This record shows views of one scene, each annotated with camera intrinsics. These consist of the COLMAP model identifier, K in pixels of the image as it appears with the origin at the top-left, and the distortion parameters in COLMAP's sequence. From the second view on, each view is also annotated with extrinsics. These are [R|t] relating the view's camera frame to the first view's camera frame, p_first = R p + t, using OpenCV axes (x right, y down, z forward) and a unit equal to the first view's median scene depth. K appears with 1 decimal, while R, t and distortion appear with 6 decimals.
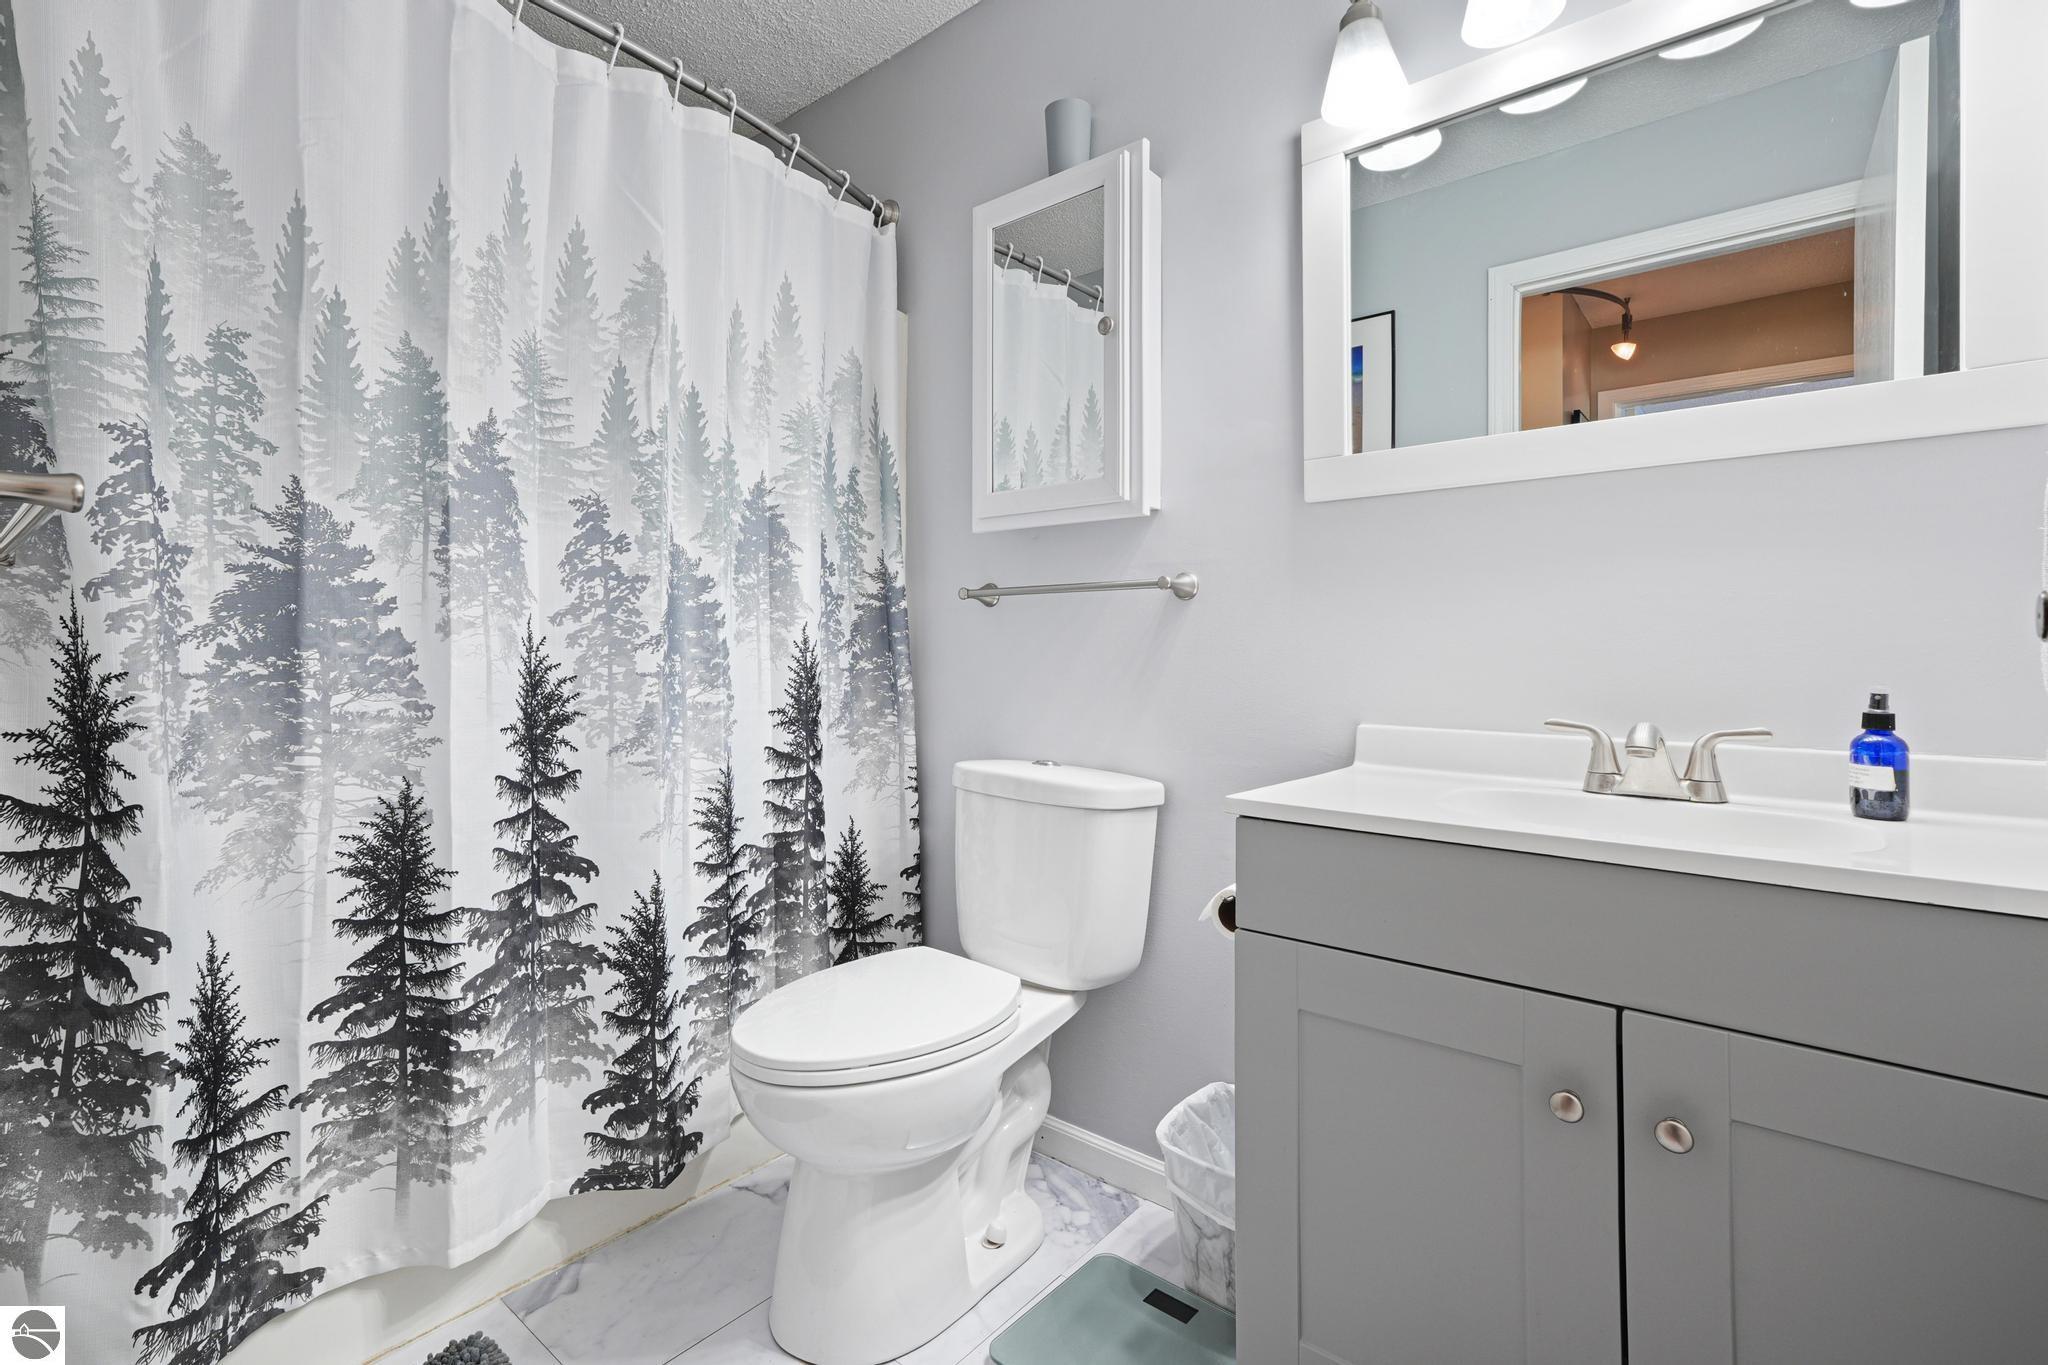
lens RADIAL K [[873.6, 0, 1024.0], [0, 873.6, 682.5], [0, 0, 1]] dist [-0.001069, 0.000516]
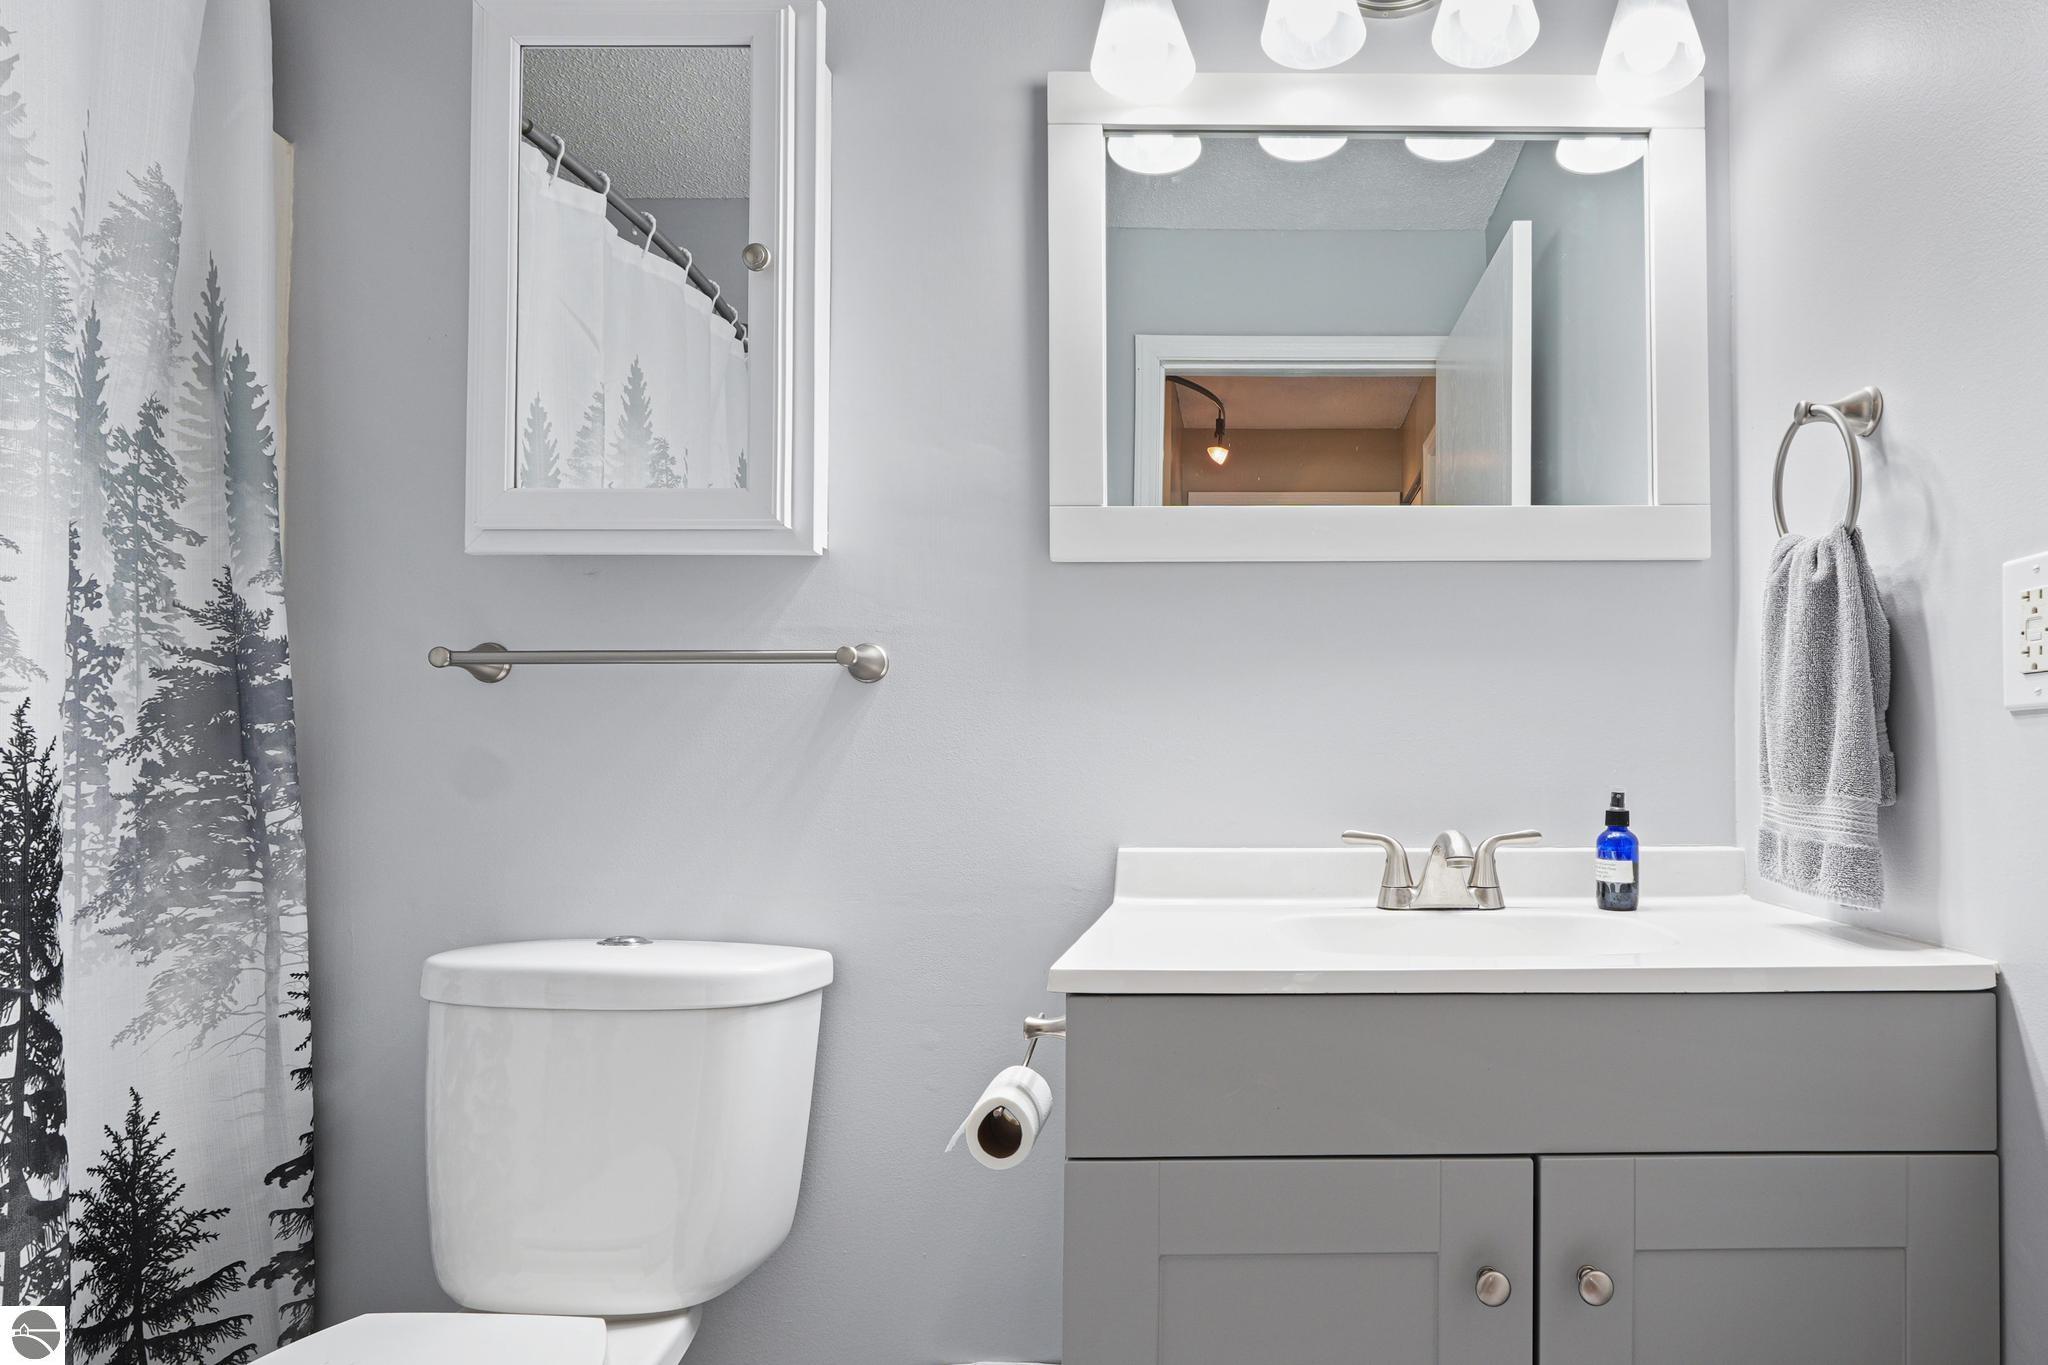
lens RADIAL K [[964.7, 0, 1023.5], [0, 964.7, 753.4], [0, 0, 1]] dist [-0.002126, 0.000824]
pose [[0.778781, -0.001302, 0.627295, -0.154655], [0.027221, 0.999126, -0.031720, -0.008172], [-0.626705, 0.041778, 0.778136, 0.254953]]
